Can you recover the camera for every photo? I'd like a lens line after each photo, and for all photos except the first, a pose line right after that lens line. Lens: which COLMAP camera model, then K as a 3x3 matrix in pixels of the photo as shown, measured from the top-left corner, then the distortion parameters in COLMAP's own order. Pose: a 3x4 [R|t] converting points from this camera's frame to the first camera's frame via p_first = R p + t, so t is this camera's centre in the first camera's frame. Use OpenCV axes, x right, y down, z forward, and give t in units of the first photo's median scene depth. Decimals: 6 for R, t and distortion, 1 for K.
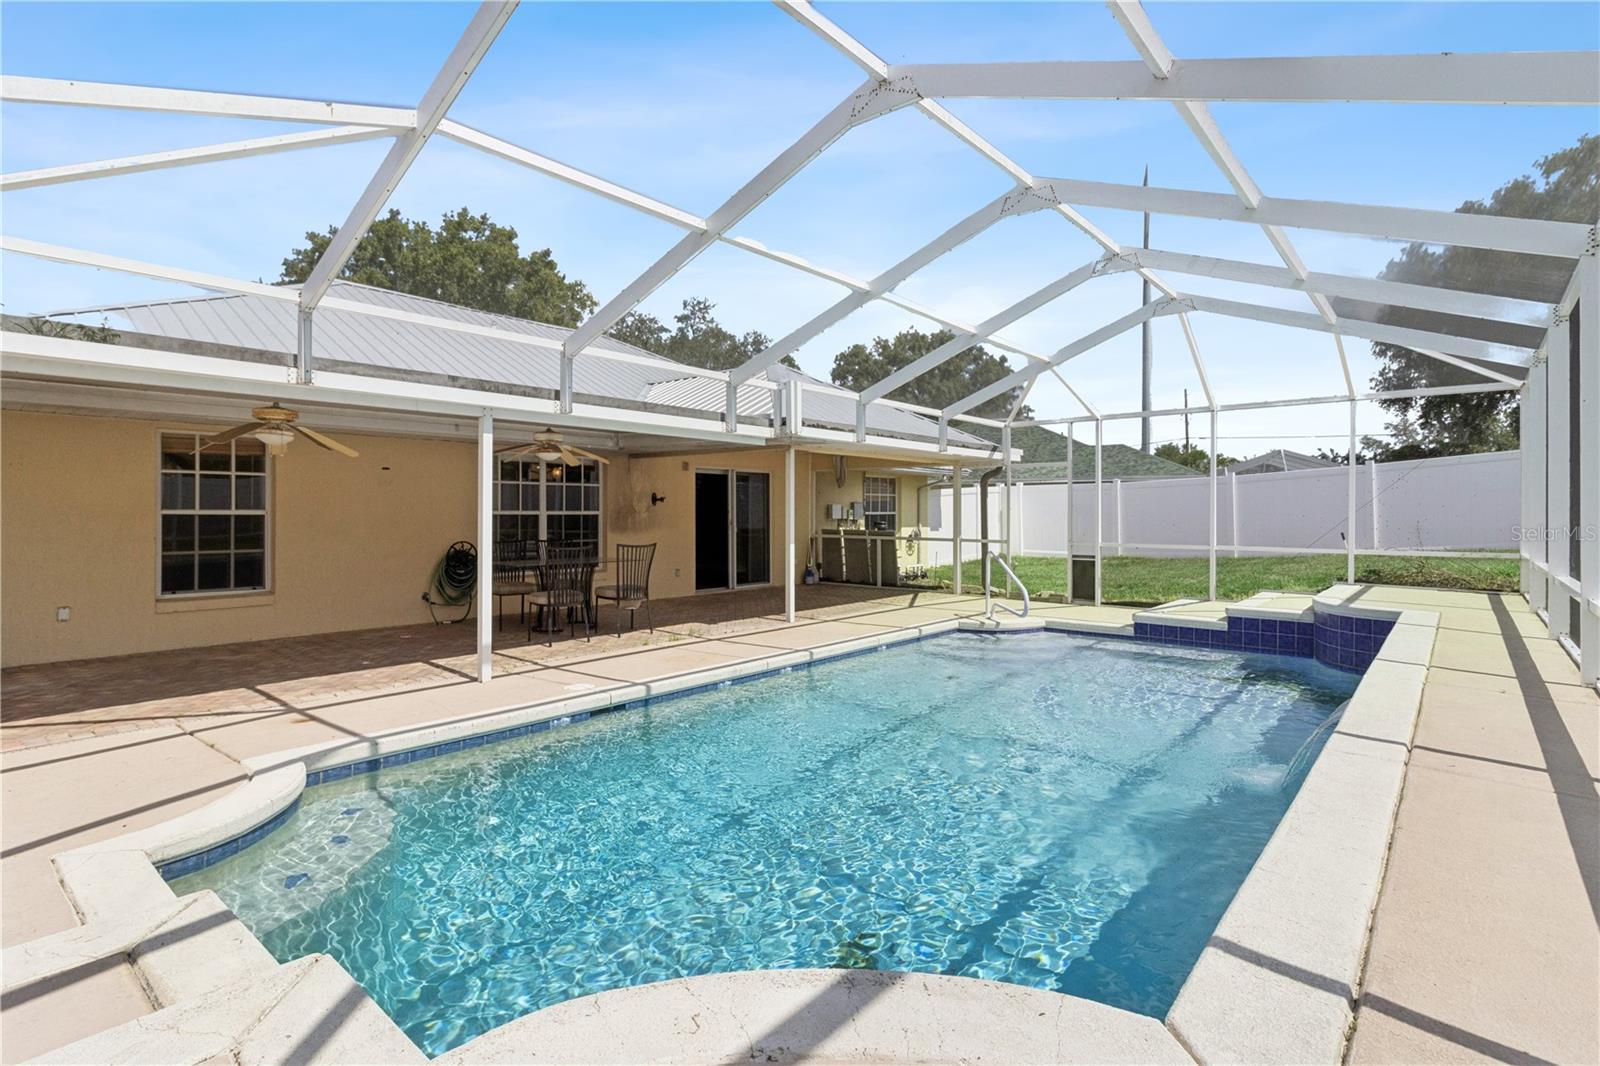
lens RADIAL K [[826.9, 0, 788.1], [0, 826.9, 504.8], [0, 0, 1]] dist [0.004217, -0.000078]
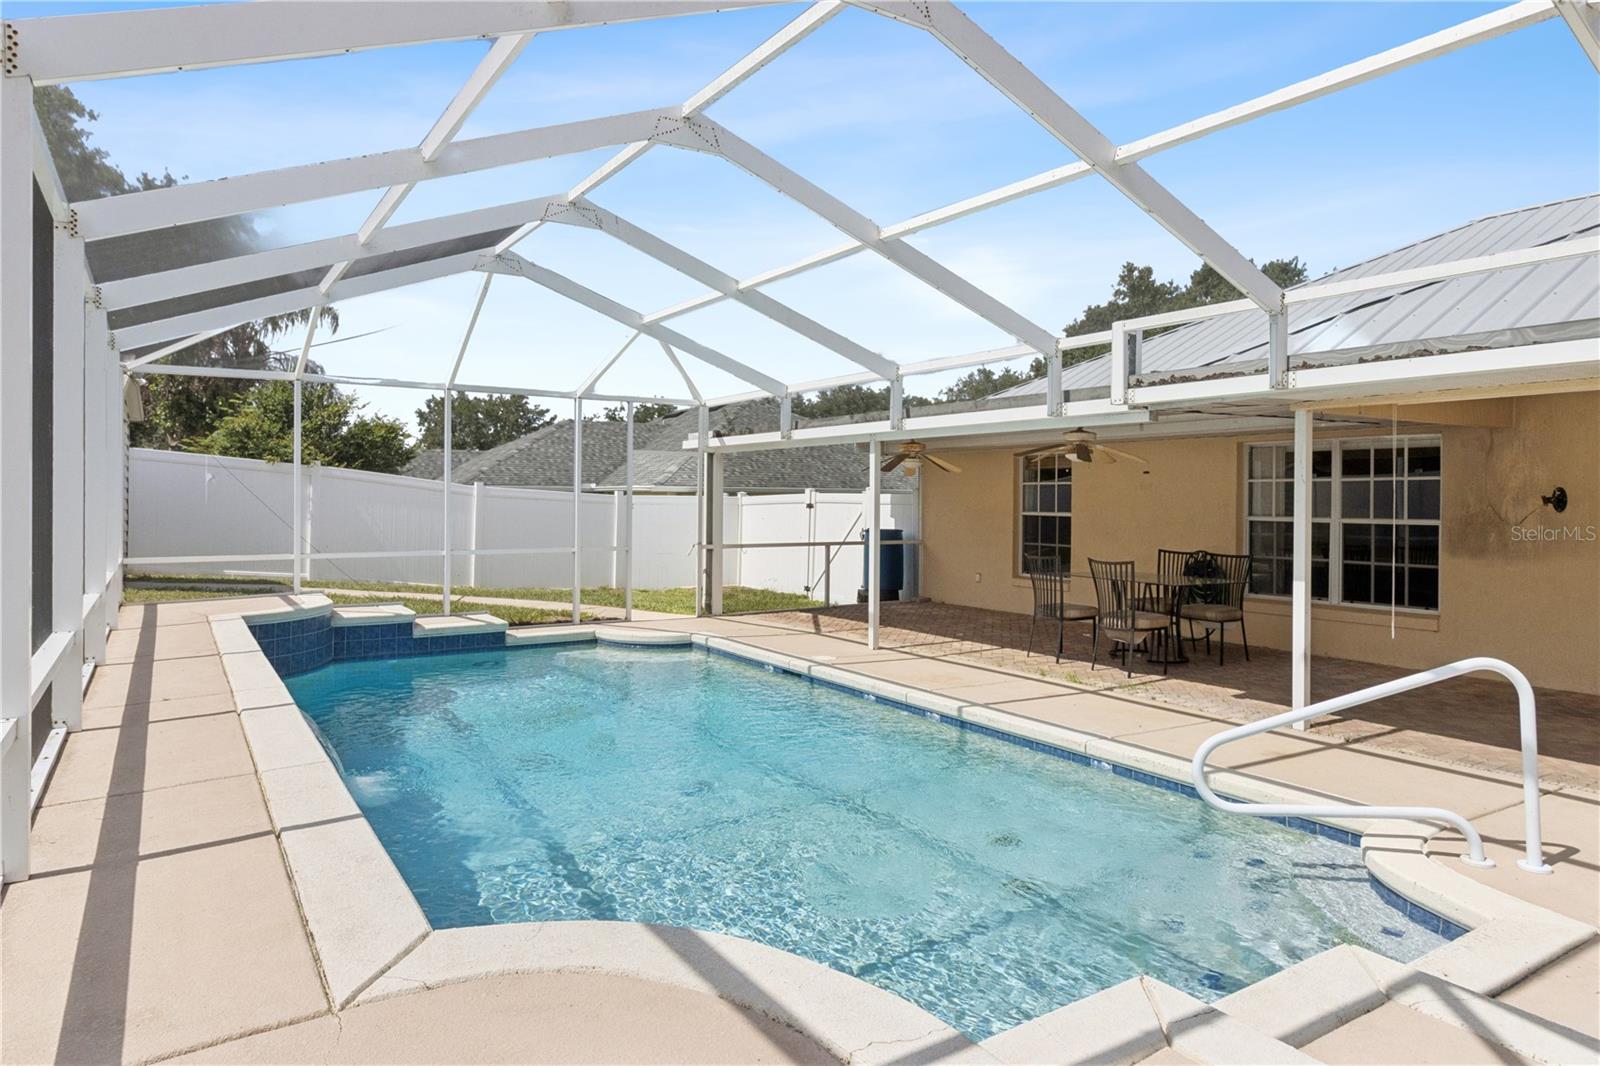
lens RADIAL K [[970.1, 0, 786.2], [0, 970.1, 506.4], [0, 0, 1]] dist [0.004965, 0.000118]
pose [[-0.319992, -0.009436, -0.947373, 0.636191], [-0.012267, 0.999908, -0.005815, 0.007582], [0.947341, 0.009761, -0.320078, 0.815248]]
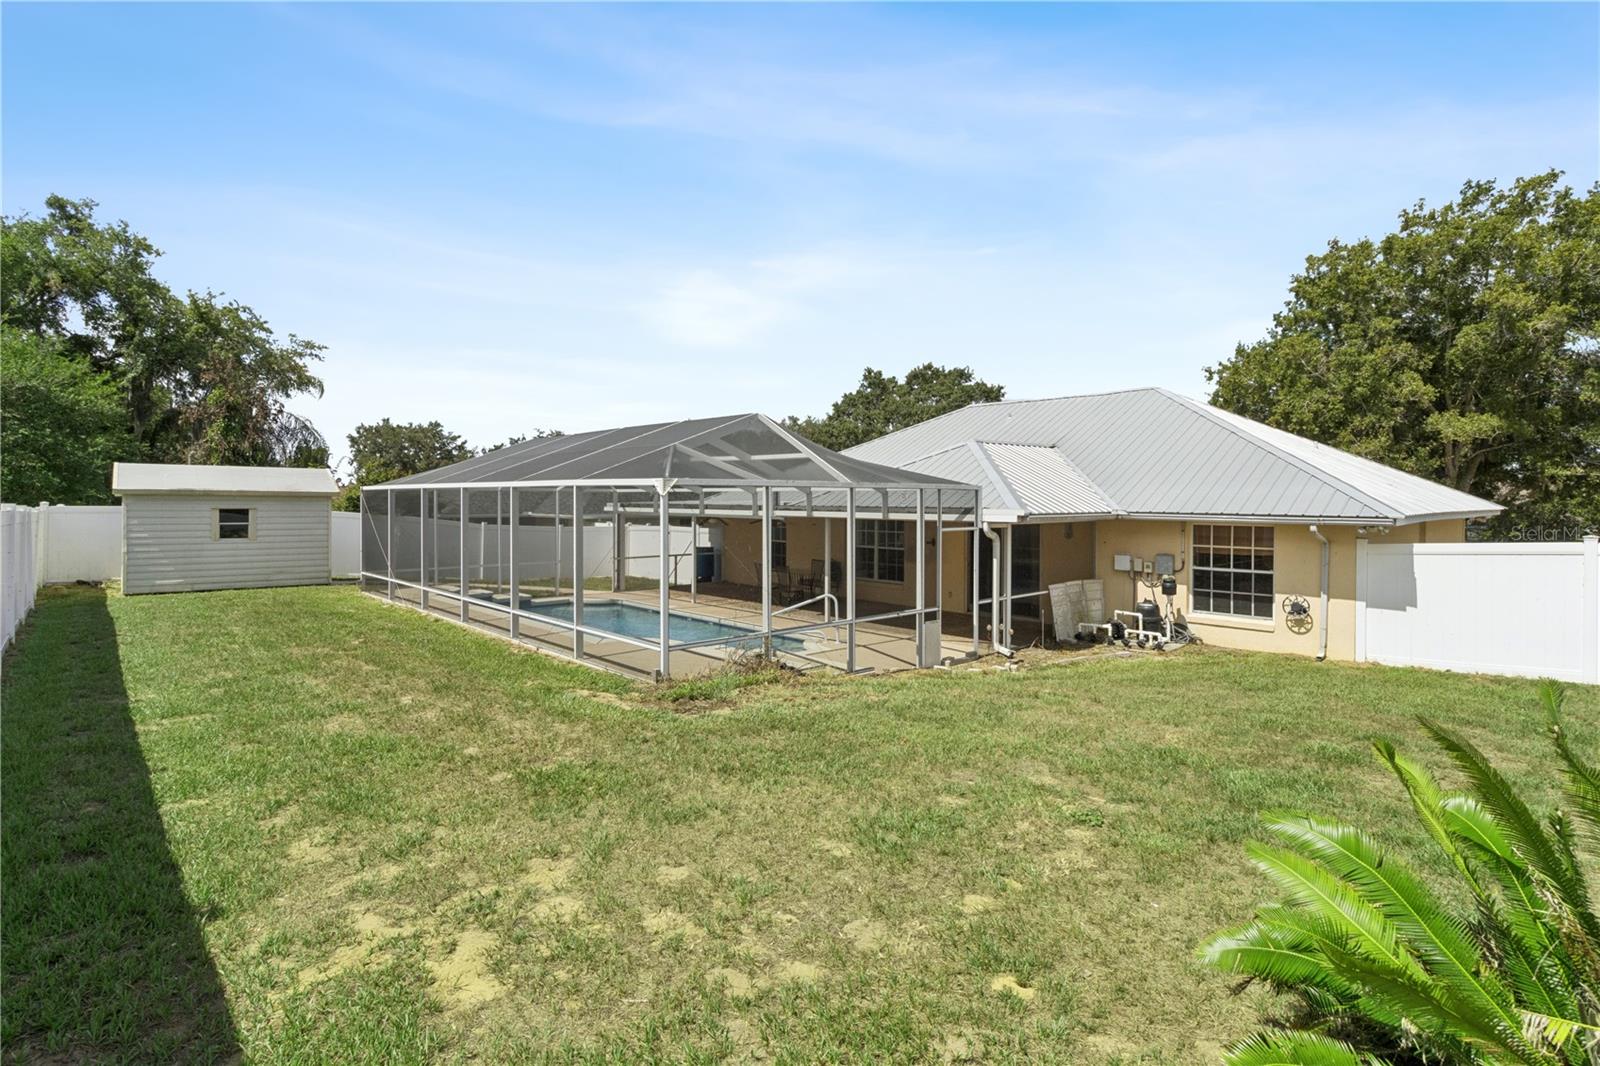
lens RADIAL K [[826.9, 0, 788.1], [0, 826.9, 504.8], [0, 0, 1]] dist [0.004217, -0.000078]
pose [[-0.158802, -0.003421, -0.987304, 1.477069], [-0.006470, 0.999976, -0.002425, -0.074926], [0.987289, 0.006003, -0.158821, 1.083536]]
